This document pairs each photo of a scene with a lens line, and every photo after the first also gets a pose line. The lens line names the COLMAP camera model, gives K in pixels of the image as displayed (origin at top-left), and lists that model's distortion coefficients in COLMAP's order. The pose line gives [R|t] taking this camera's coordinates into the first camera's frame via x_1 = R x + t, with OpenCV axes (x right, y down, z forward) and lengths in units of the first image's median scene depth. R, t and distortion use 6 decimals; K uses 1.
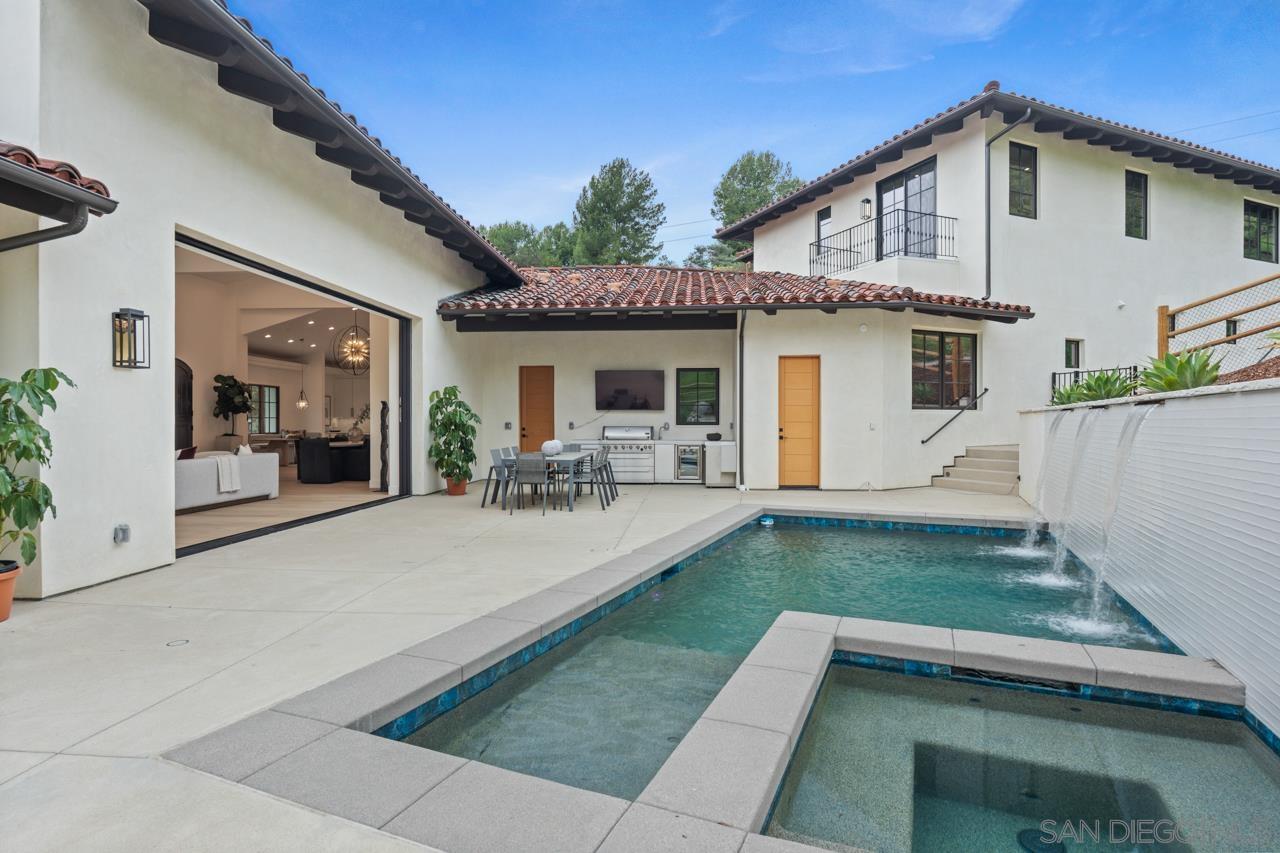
lens RADIAL K [[651.6, 0, 644.2], [0, 651.6, 427.9], [0, 0, 1]] dist [-0.010498, 0.000100]
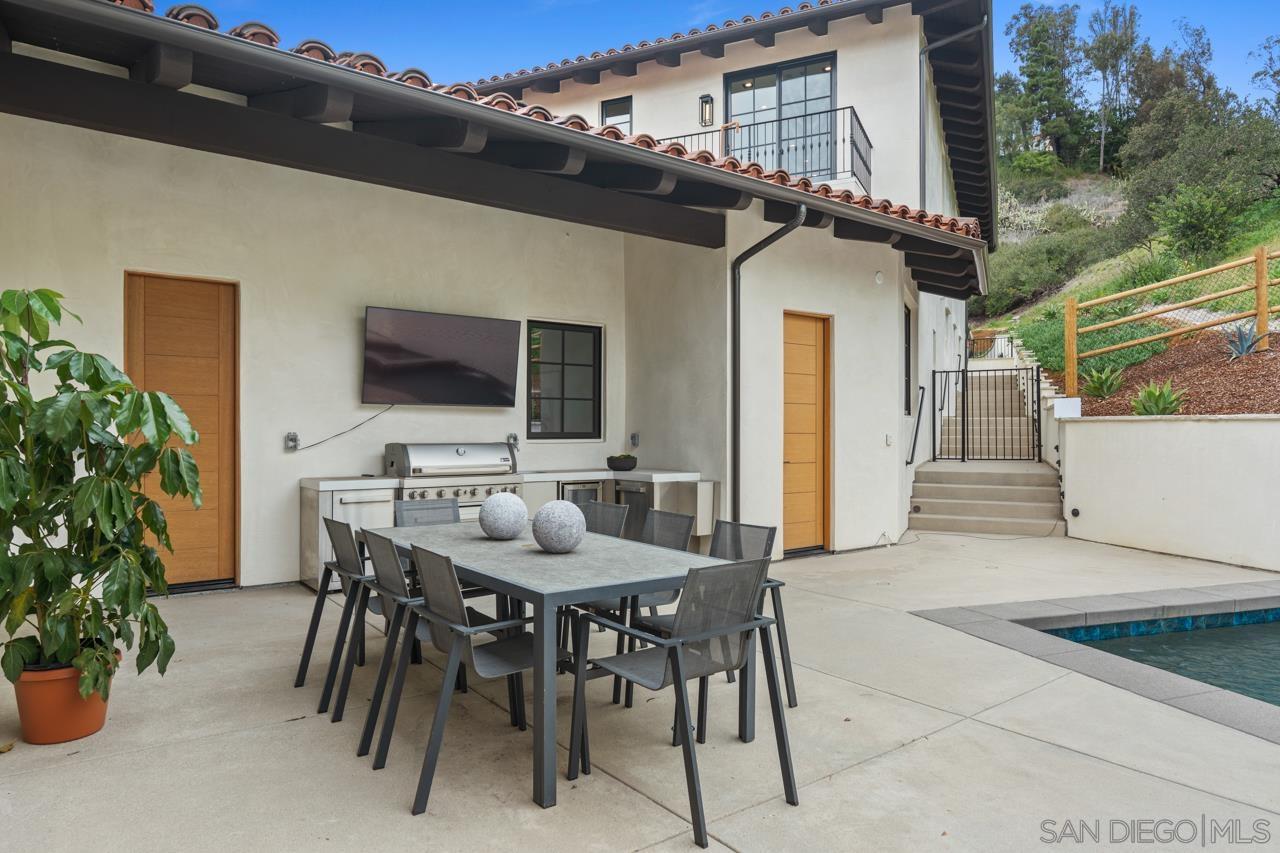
lens RADIAL K [[775.6, 0, 641.0], [0, 775.6, 425.3], [0, 0, 1]] dist [0.004742, -0.003958]
pose [[0.749795, 0.004538, 0.661655, -0.263864], [0.003470, 0.999936, -0.010792, -0.008277], [-0.661661, 0.010388, 0.749731, 0.521954]]
